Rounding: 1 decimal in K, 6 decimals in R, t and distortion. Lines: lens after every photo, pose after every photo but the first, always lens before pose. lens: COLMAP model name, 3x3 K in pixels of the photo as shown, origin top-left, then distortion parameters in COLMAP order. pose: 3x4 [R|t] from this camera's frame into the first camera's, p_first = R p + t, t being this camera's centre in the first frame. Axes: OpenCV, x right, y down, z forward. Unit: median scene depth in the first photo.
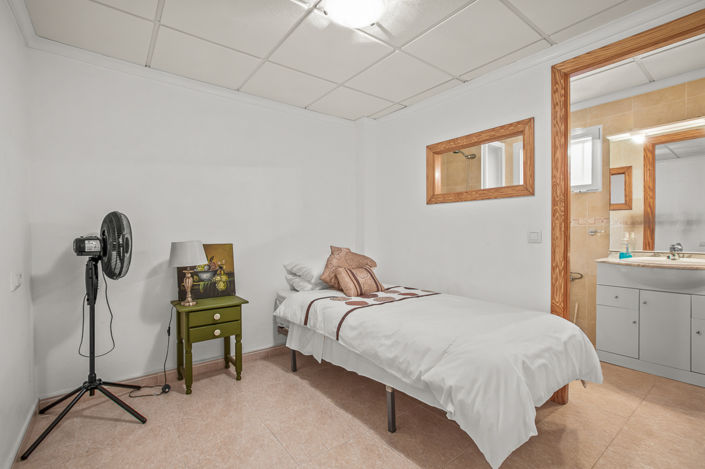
lens RADIAL K [[342.0, 0, 352.5], [0, 342.0, 234.5], [0, 0, 1]] dist [-0.000797, -0.000143]
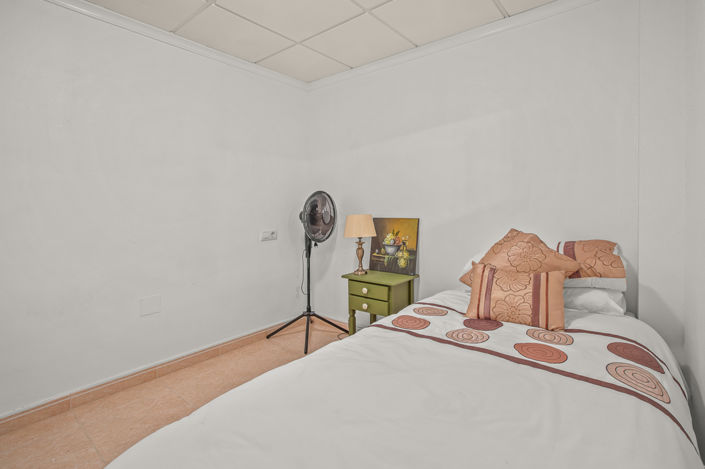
lens RADIAL K [[342.0, 0, 352.5], [0, 342.0, 234.5], [0, 0, 1]] dist [-0.000797, -0.000143]
pose [[0.251539, 0.071378, -0.965211, 0.488442], [0.001053, 0.997256, 0.074022, 0.003408], [0.967847, -0.019636, 0.250774, 0.644447]]
